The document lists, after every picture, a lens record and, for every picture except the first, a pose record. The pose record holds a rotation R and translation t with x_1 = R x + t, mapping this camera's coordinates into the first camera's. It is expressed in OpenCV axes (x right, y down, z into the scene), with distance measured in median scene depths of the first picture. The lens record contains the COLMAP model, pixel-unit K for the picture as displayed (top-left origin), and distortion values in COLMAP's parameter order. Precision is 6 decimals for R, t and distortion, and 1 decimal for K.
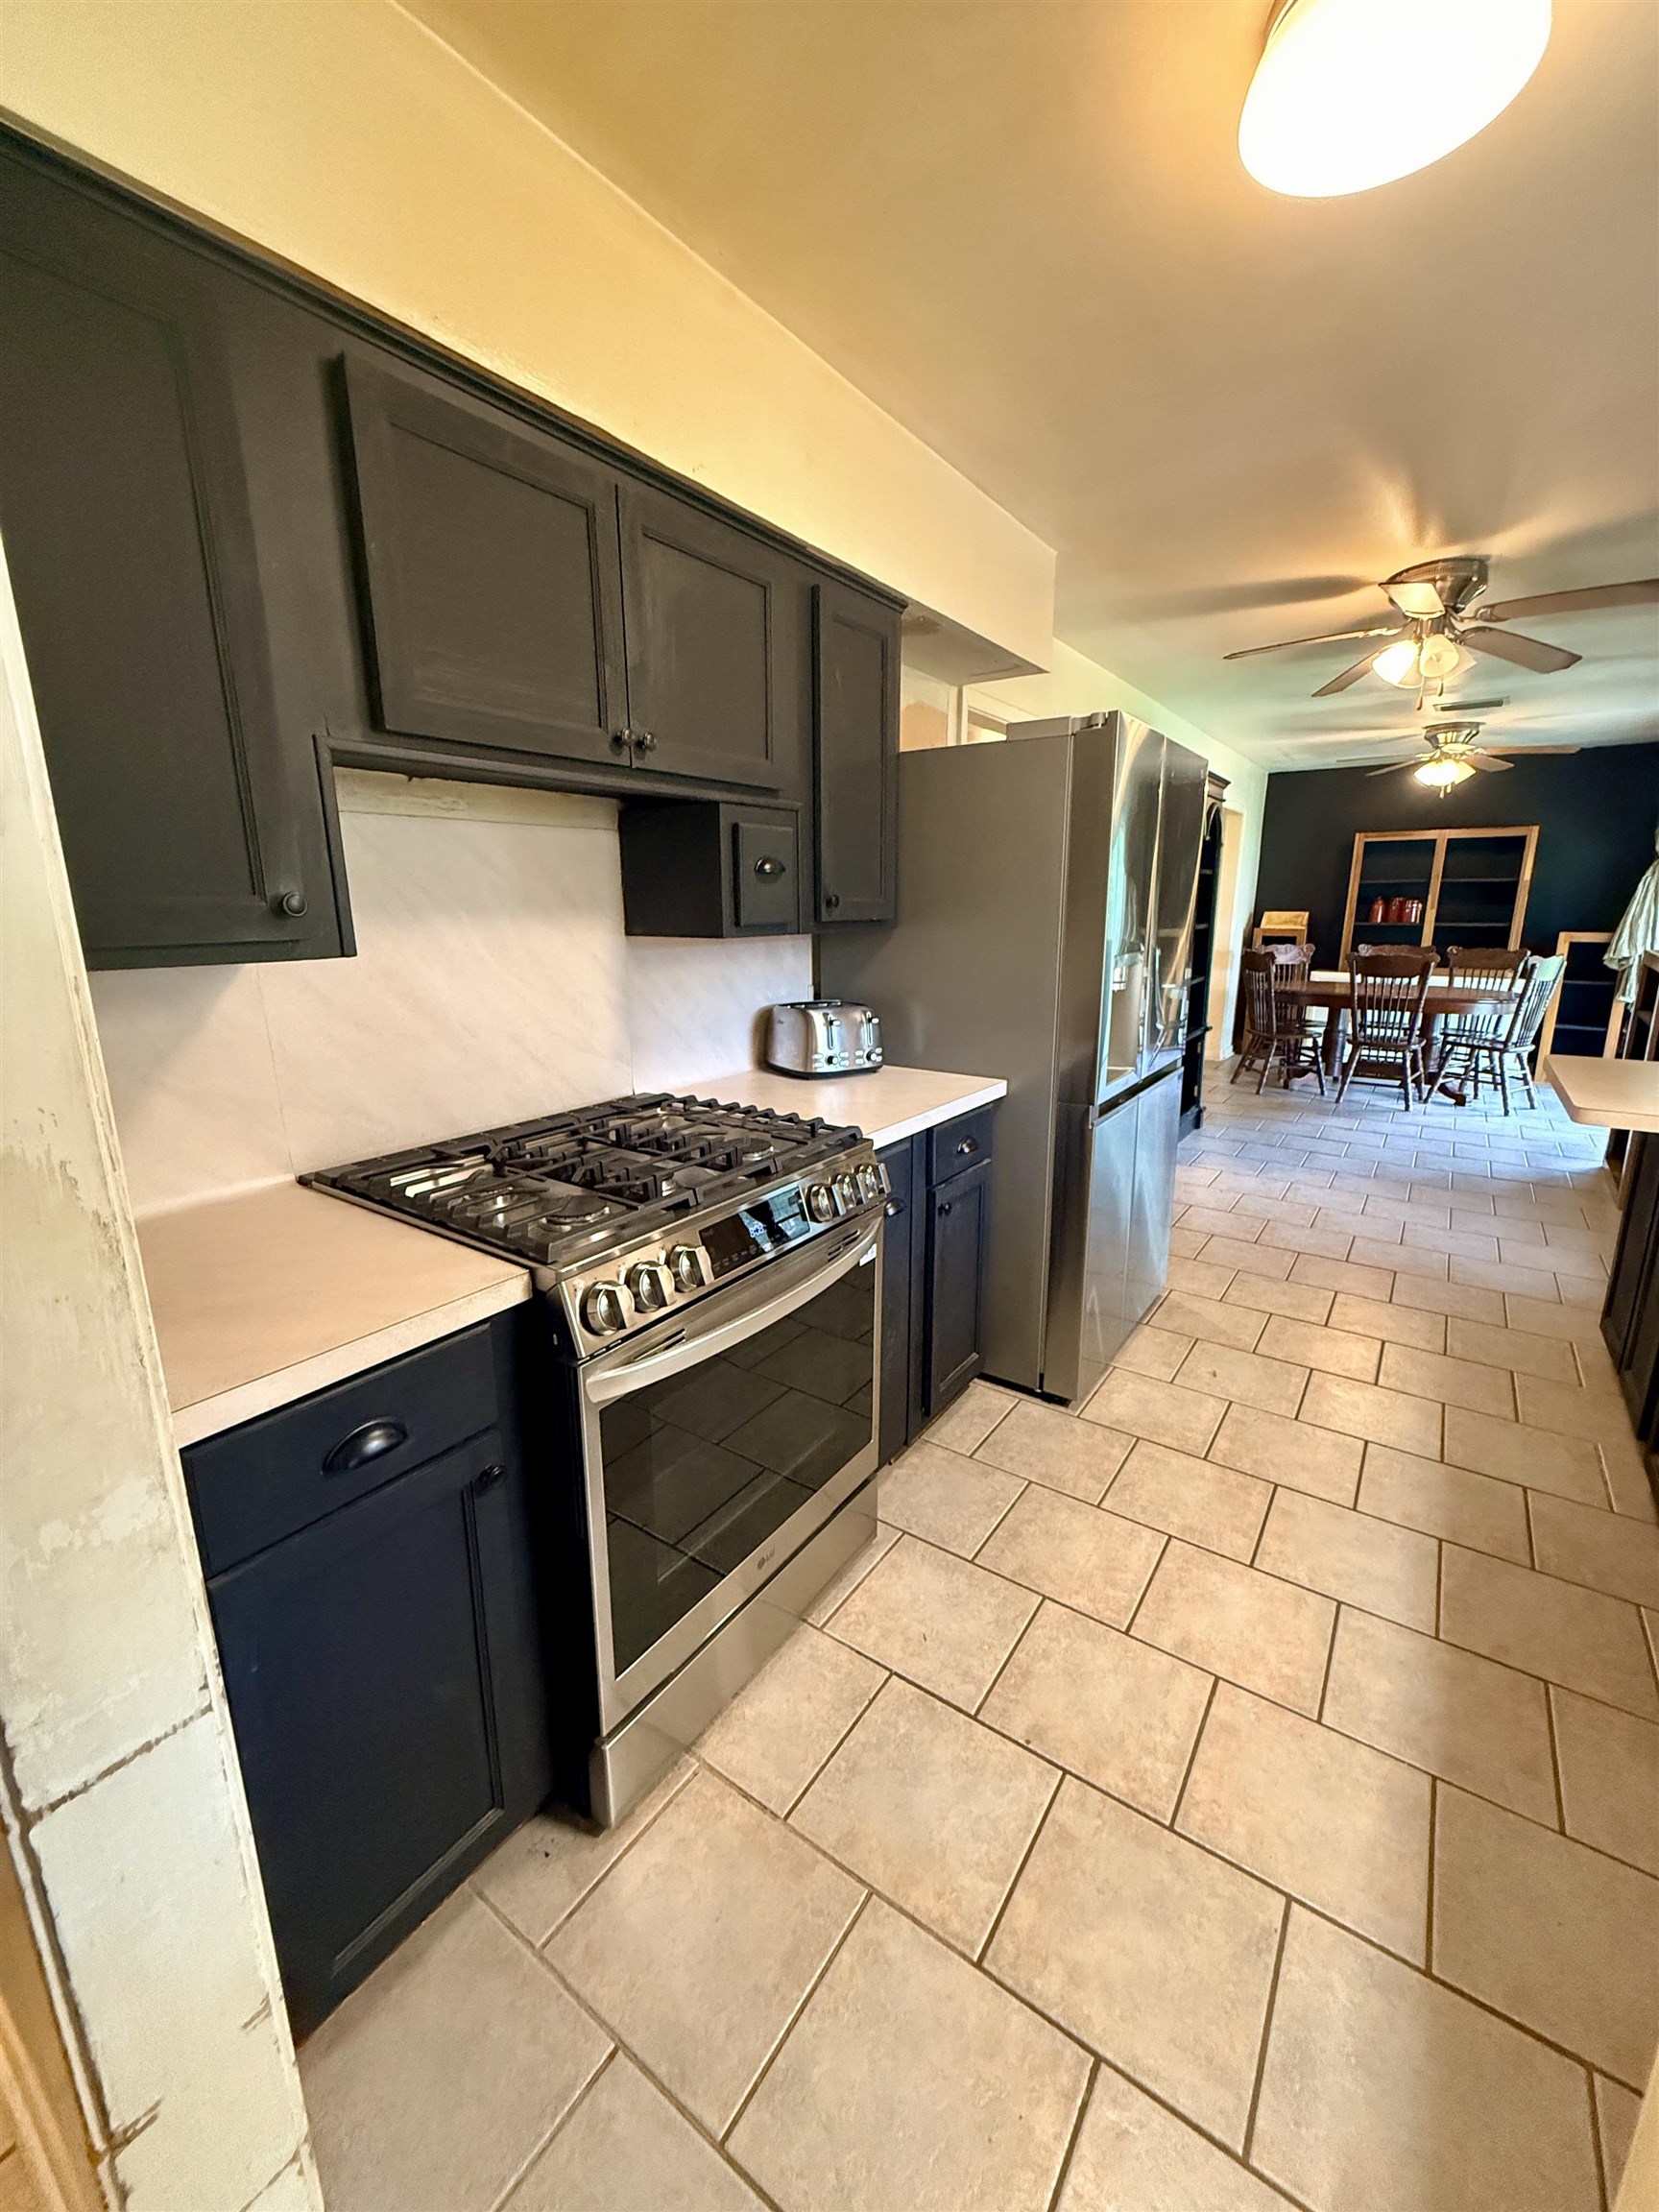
lens RADIAL K [[883.9, 0, 824.4], [0, 883.9, 1103.4], [0, 0, 1]] dist [0.003194, -0.000376]
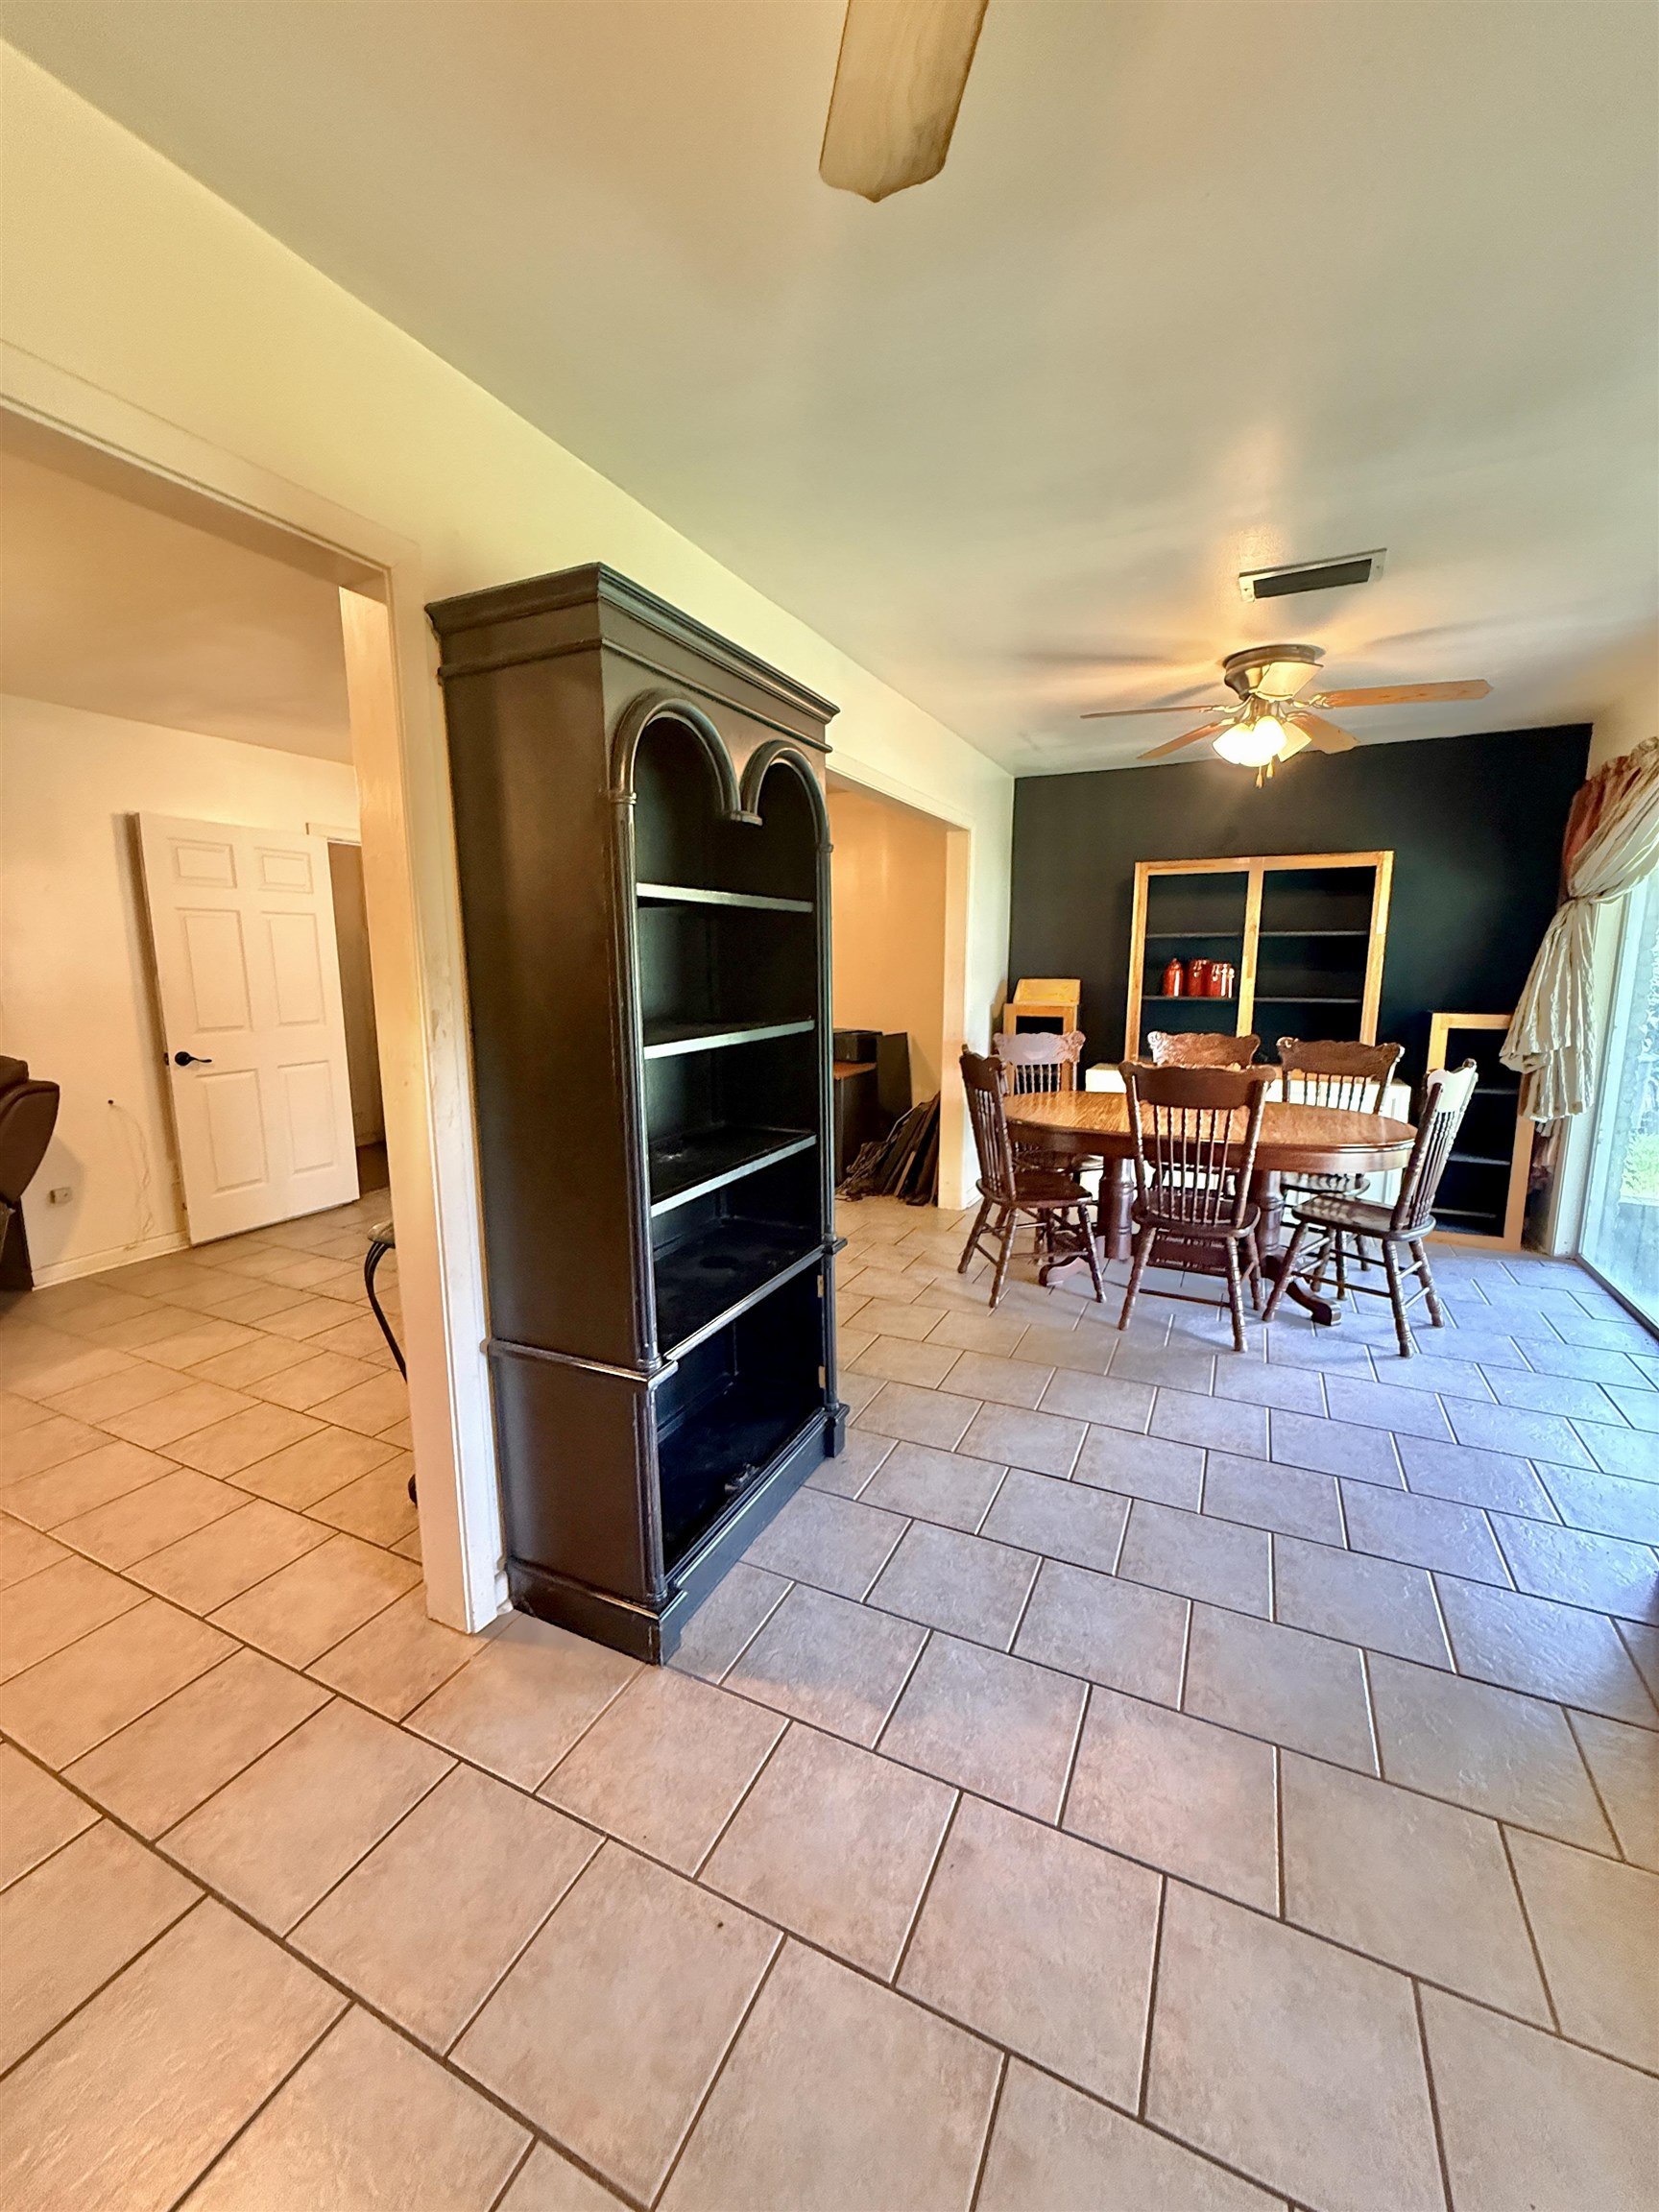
lens RADIAL K [[883.9, 0, 831.9], [0, 883.9, 1104.2], [0, 0, 1]] dist [0.003194, -0.000376]
pose [[0.985788, -0.027143, 0.165784, 0.290151], [0.037361, 0.997569, -0.058831, -0.105688], [-0.163784, 0.064189, 0.984406, 0.441217]]
